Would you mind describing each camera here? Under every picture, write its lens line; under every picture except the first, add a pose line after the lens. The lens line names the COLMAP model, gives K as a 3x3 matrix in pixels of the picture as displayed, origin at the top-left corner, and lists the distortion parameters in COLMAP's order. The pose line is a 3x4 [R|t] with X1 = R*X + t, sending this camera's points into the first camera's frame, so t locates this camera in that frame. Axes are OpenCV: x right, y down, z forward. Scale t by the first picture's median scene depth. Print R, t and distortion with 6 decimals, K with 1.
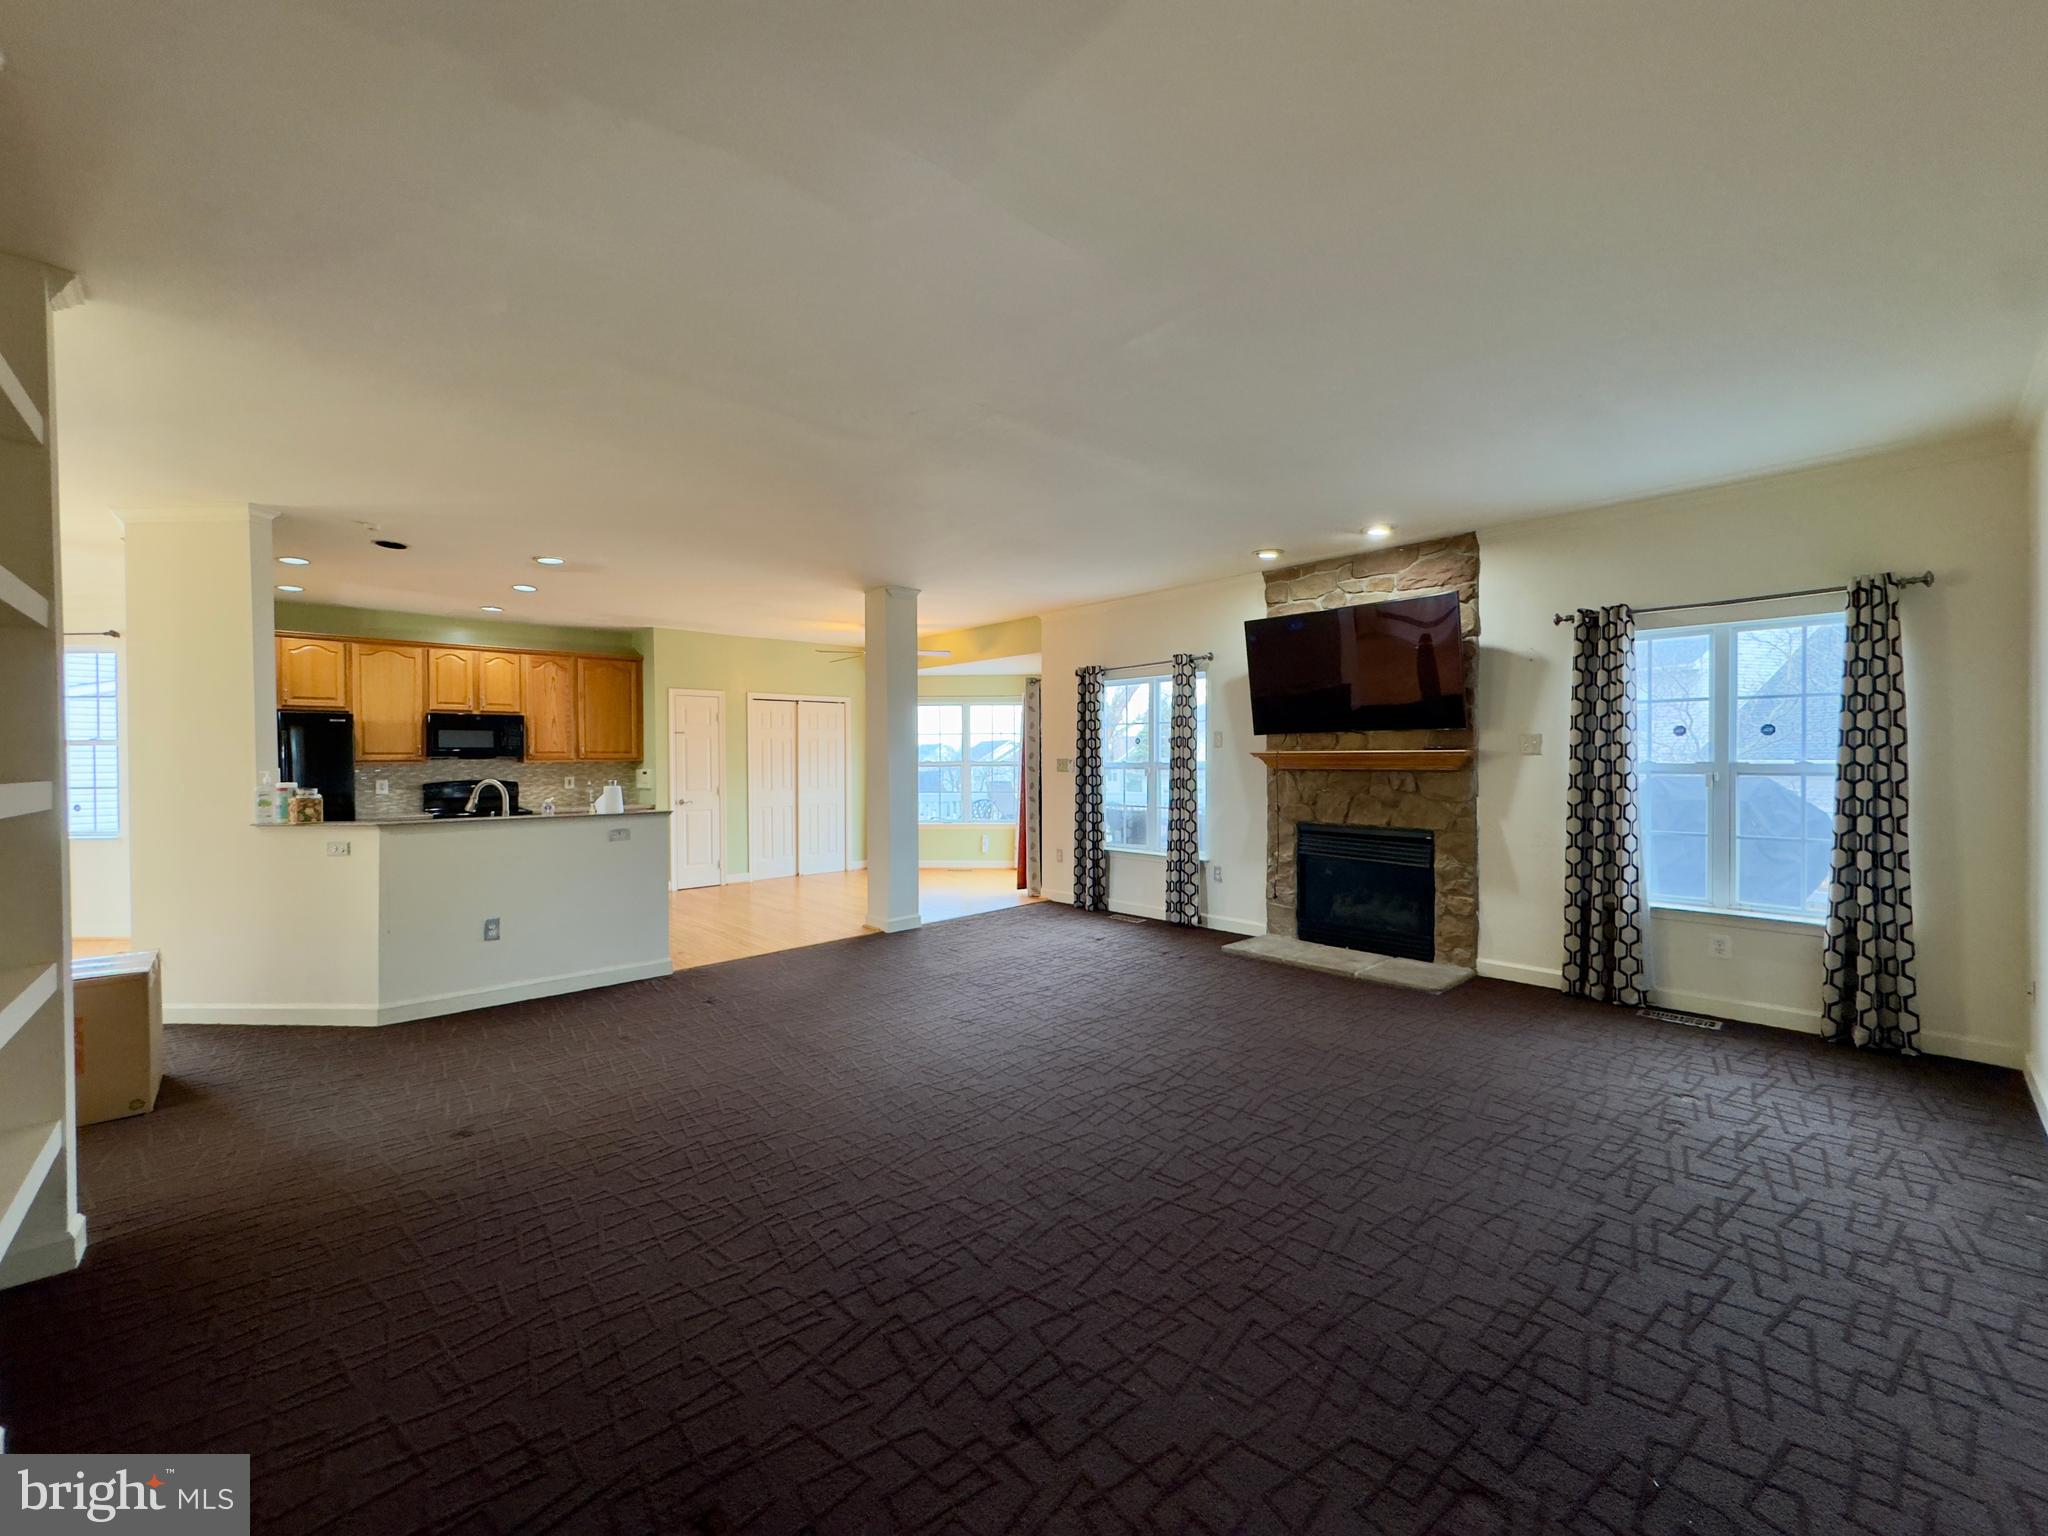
lens RADIAL K [[814.9, 0, 1023.3], [0, 814.9, 758.0], [0, 0, 1]] dist [0.003850, 0.000224]
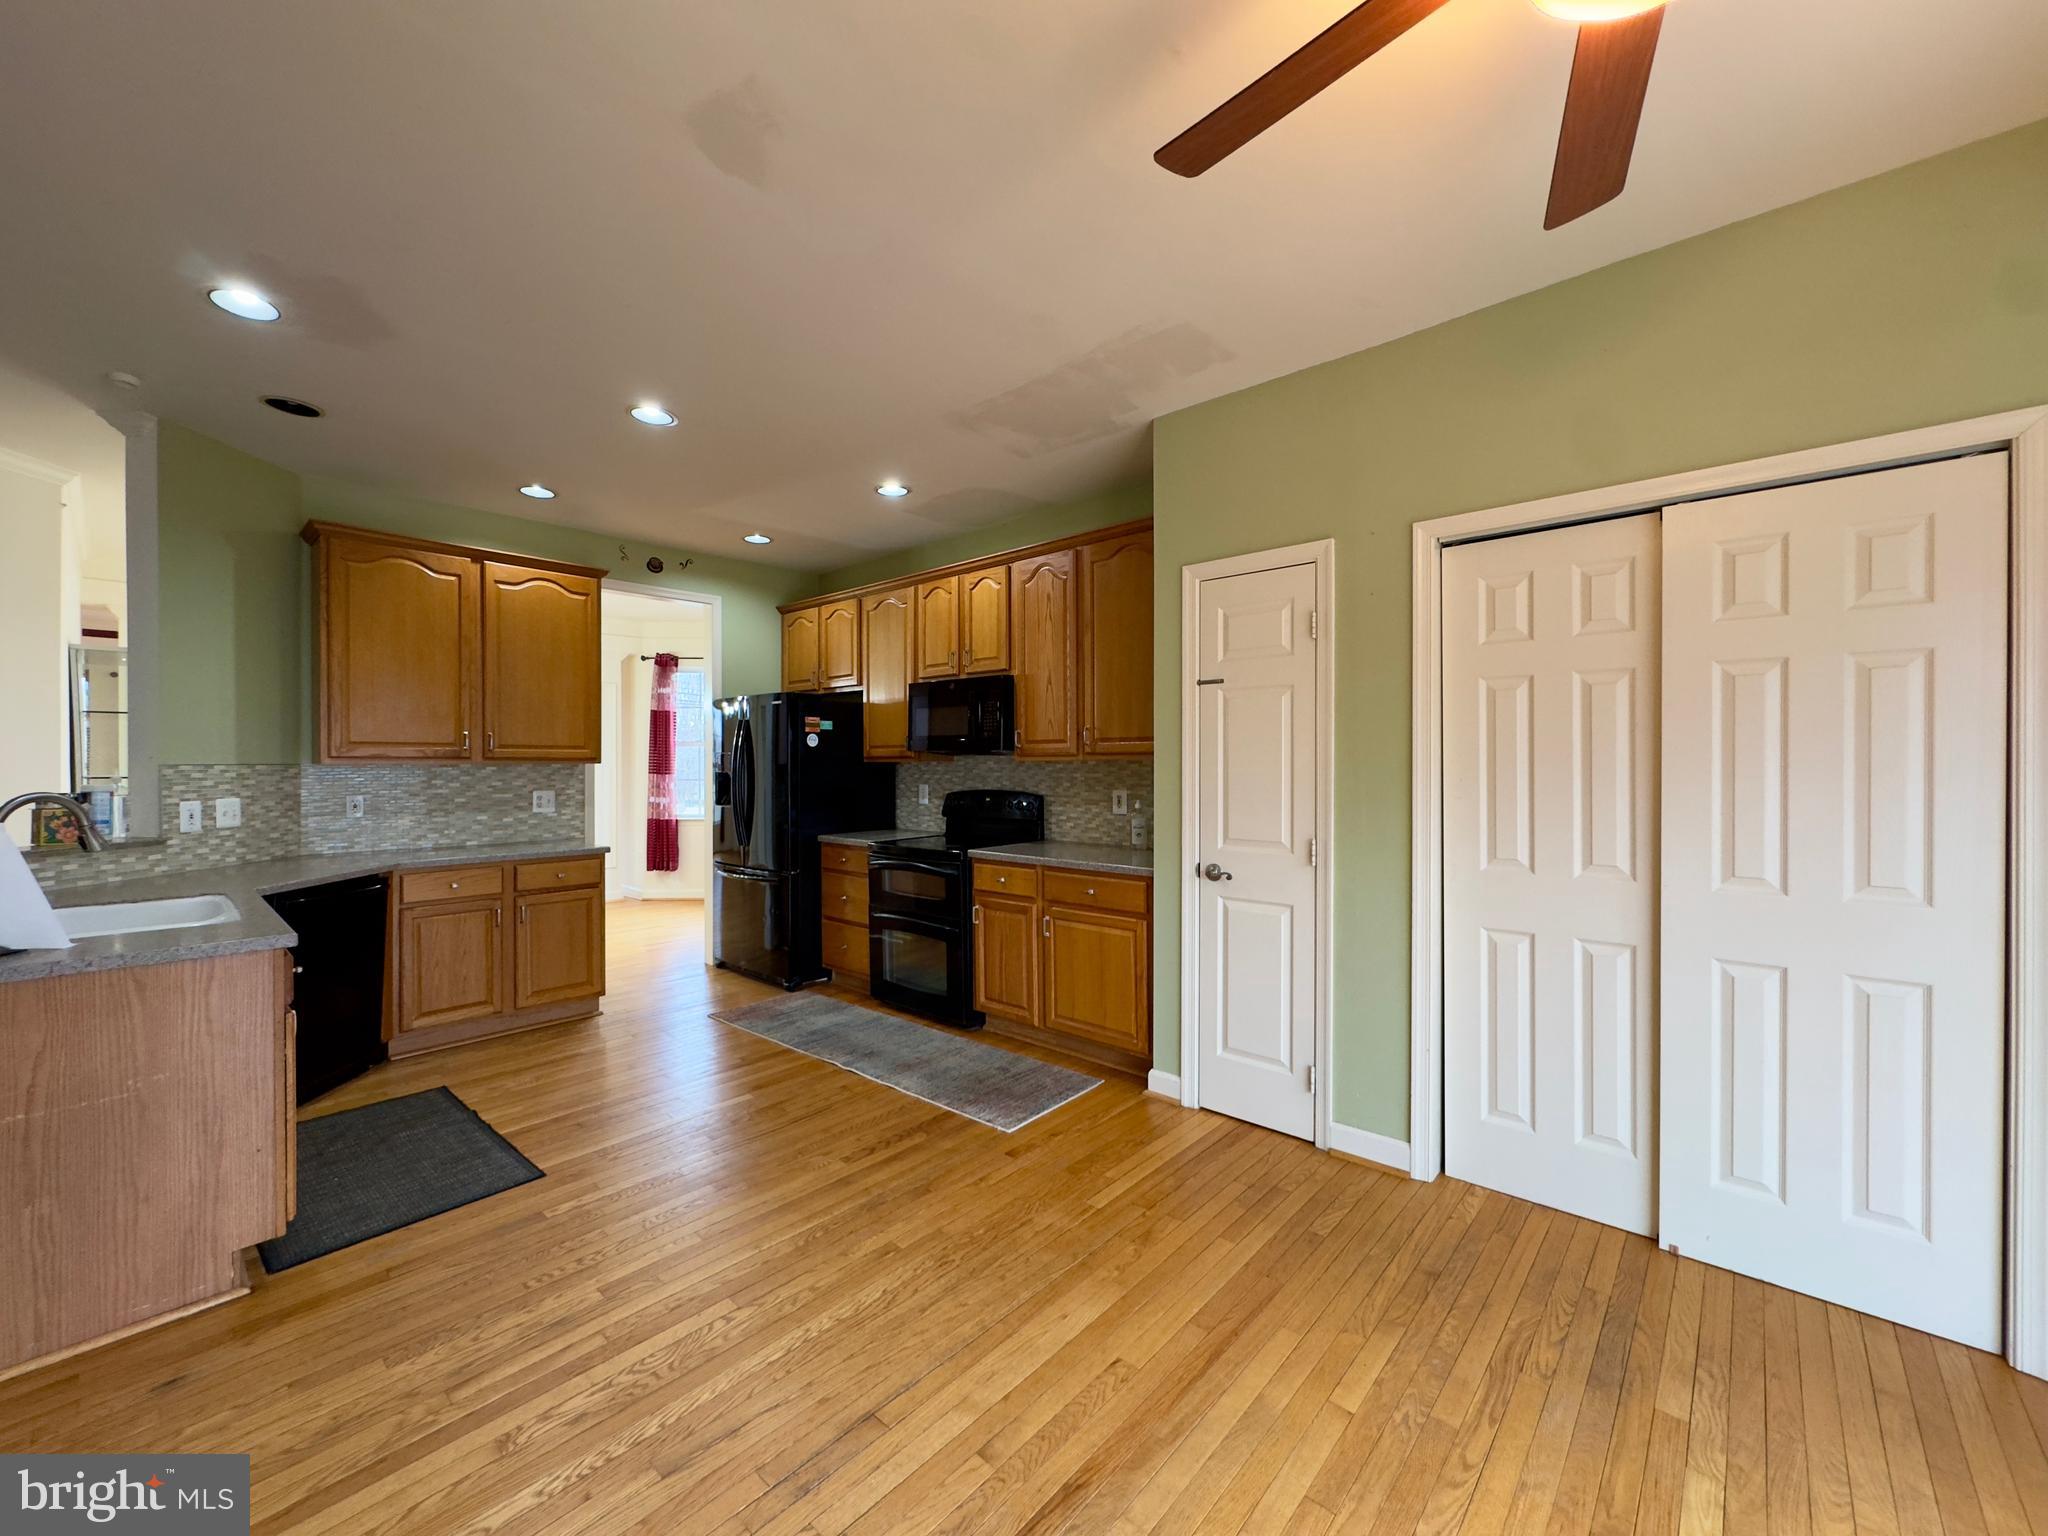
lens RADIAL K [[814.9, 0, 1025.9], [0, 814.9, 763.5], [0, 0, 1]] dist [0.003850, 0.000224]
pose [[0.085675, 0.004661, -0.996312, -0.069904], [-0.006134, 0.999973, 0.004151, 0.005032], [0.996304, 0.005756, 0.085701, 0.969664]]
